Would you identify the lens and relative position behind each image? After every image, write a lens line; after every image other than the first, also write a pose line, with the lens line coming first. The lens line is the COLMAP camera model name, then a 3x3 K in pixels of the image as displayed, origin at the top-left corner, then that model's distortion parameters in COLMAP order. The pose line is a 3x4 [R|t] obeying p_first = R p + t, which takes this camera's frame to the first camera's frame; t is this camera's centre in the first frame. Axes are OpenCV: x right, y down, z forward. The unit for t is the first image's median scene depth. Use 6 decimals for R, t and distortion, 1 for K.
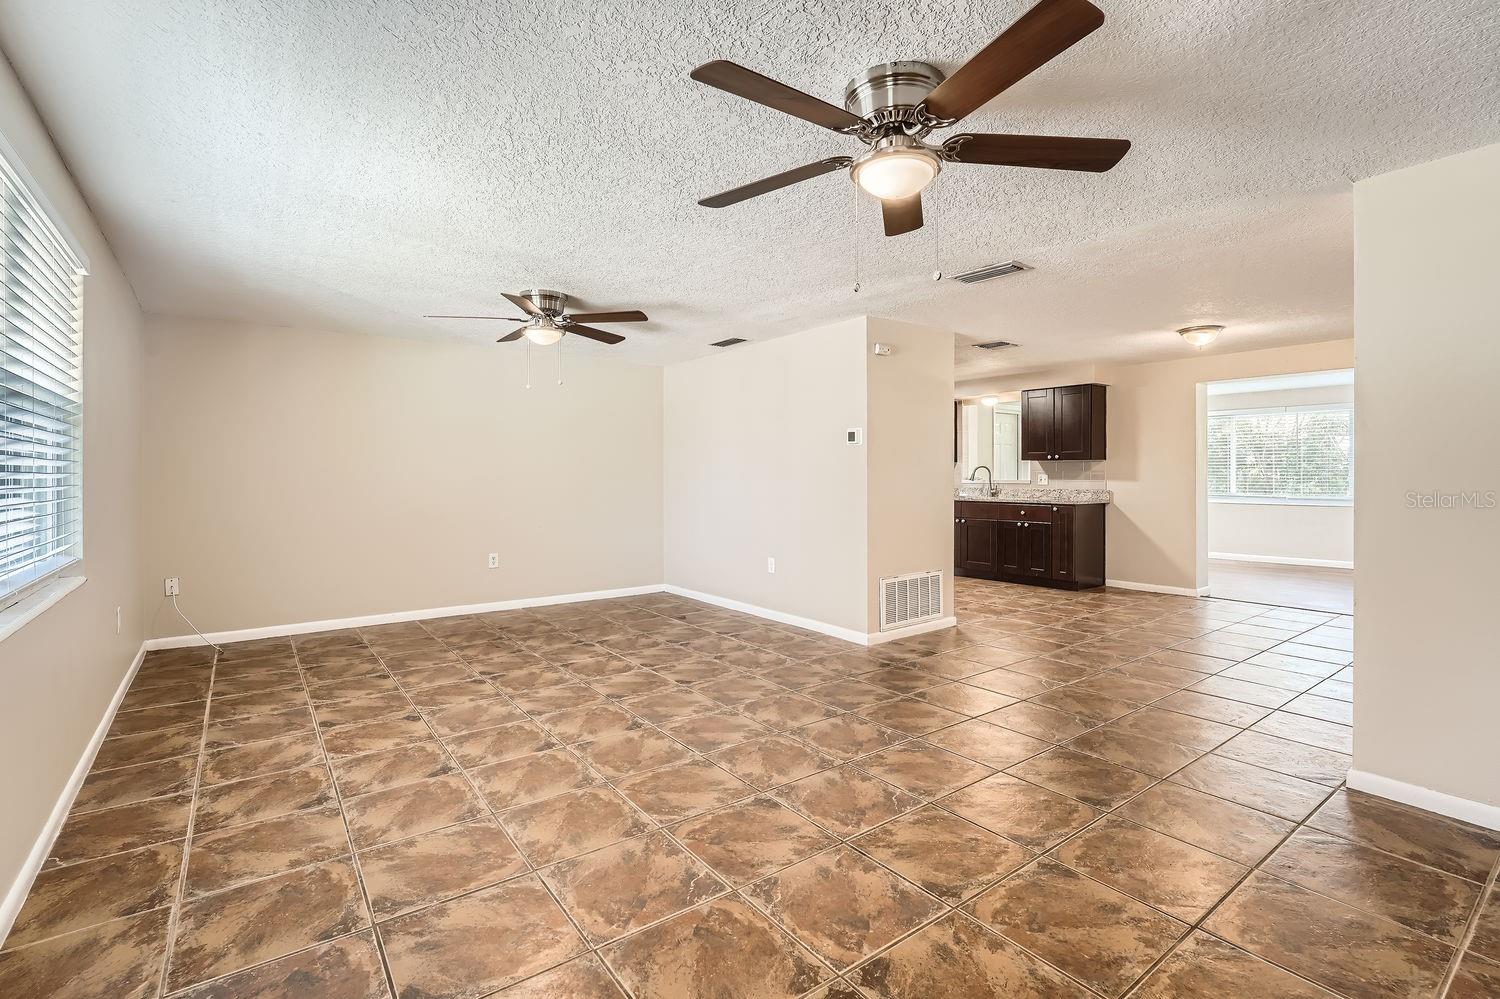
lens RADIAL K [[683.6, 0, 758.0], [0, 683.6, 488.6], [0, 0, 1]] dist [0.000745, 0.002353]
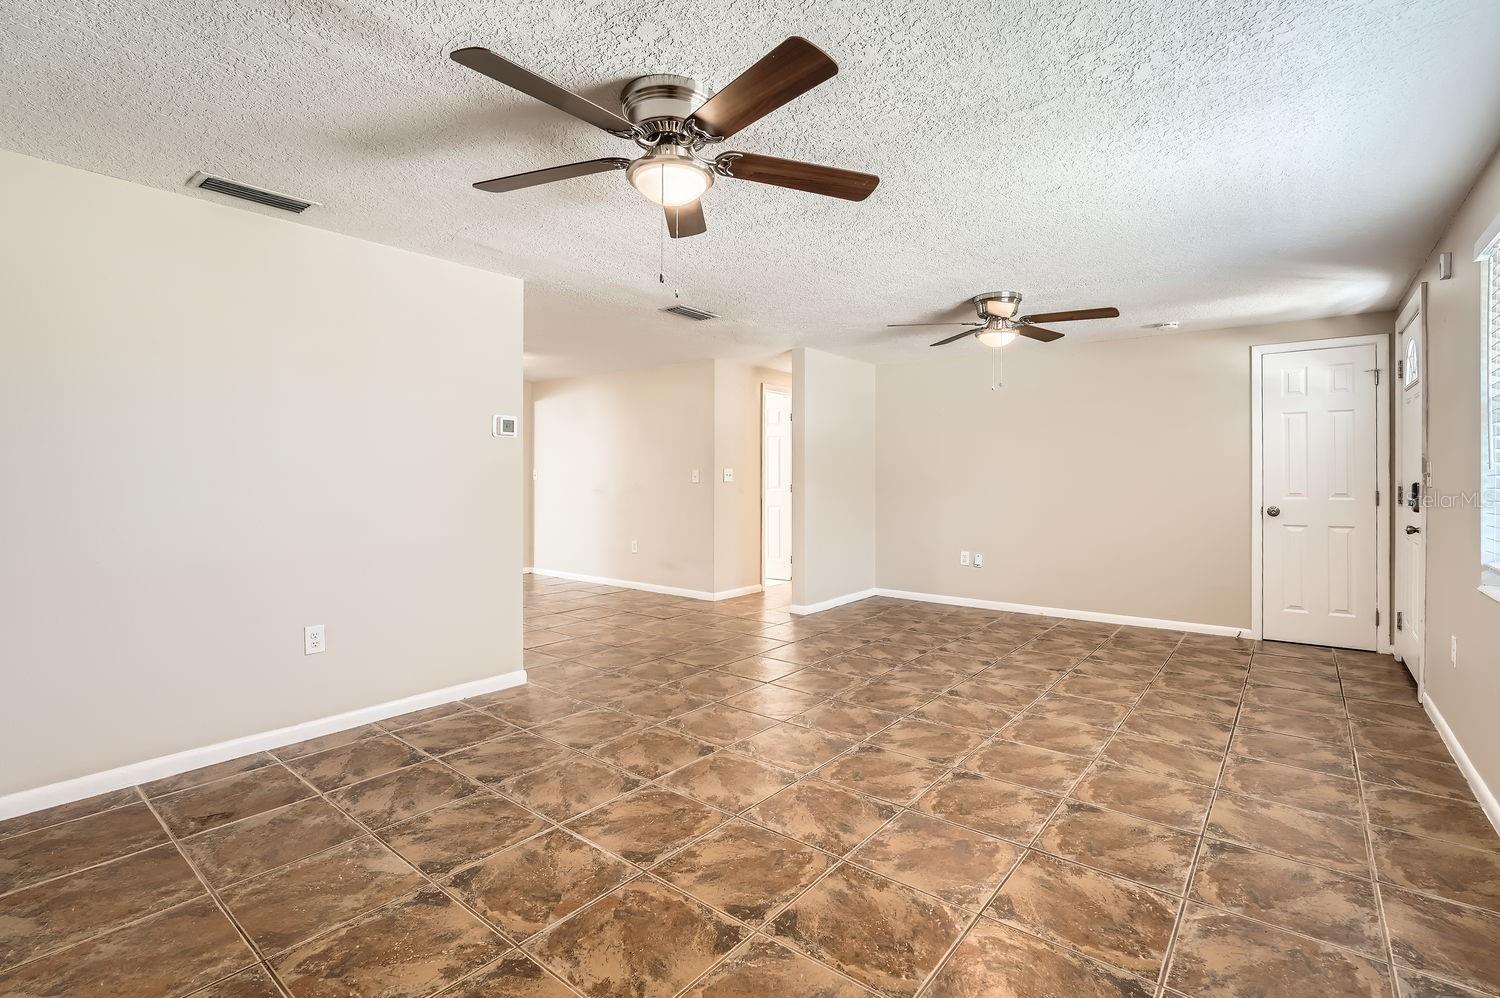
lens RADIAL K [[683.6, 0, 756.3], [0, 683.6, 488.9], [0, 0, 1]] dist [0.000745, 0.002353]
pose [[-0.249525, -0.013389, 0.968276, -1.270195], [0.016348, 0.999704, 0.018036, -0.024383], [-0.968230, 0.020330, -0.249232, 1.701385]]
